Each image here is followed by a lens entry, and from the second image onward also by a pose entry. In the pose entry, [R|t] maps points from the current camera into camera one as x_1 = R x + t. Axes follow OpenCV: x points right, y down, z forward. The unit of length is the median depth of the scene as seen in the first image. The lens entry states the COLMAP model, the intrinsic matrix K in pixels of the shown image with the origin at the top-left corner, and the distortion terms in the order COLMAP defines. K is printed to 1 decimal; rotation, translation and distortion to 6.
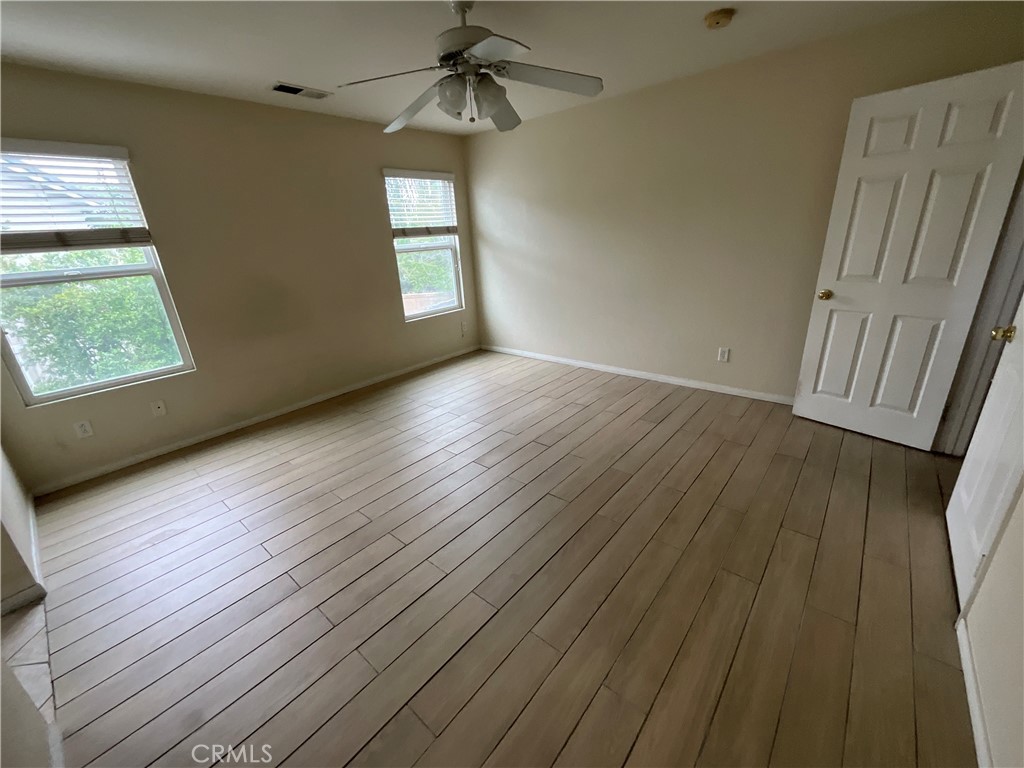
lens RADIAL K [[415.6, 0, 510.6], [0, 415.6, 384.7], [0, 0, 1]] dist [-0.001398, 0.000210]
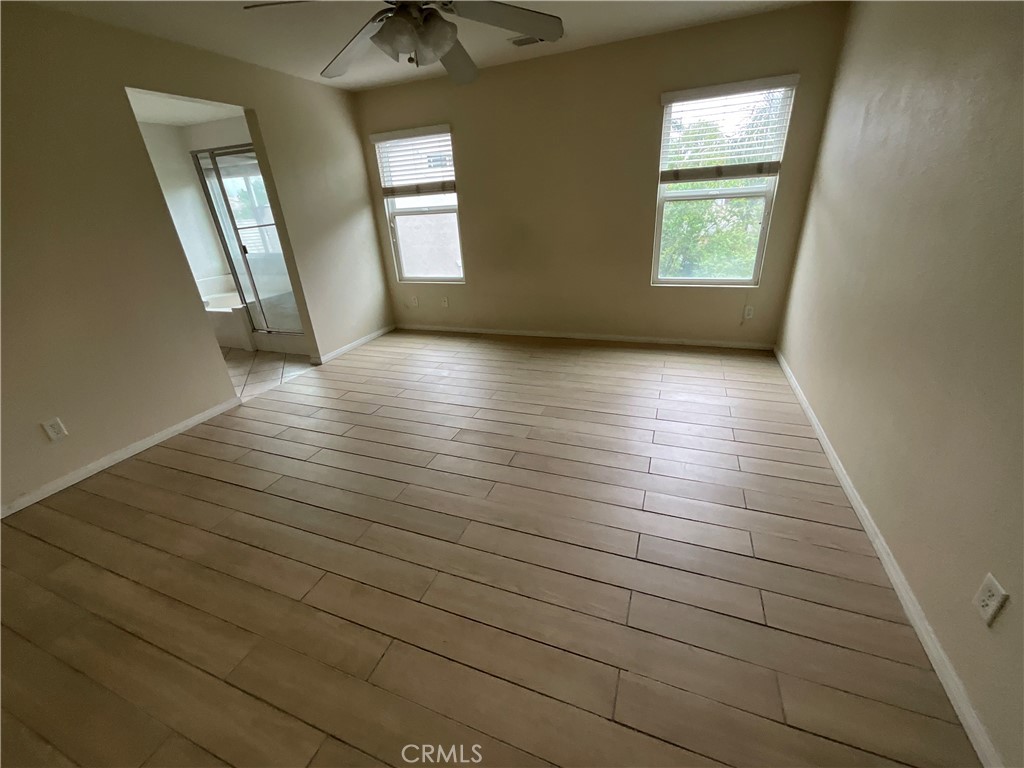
lens RADIAL K [[412.6, 0, 512.4], [0, 412.6, 386.5], [0, 0, 1]] dist [-0.002342, 0.000168]
pose [[0.335051, 0.420780, -0.843022, 0.662113], [-0.286141, 0.897921, 0.334458, -0.242436], [0.897699, 0.129163, 0.421251, 0.596832]]
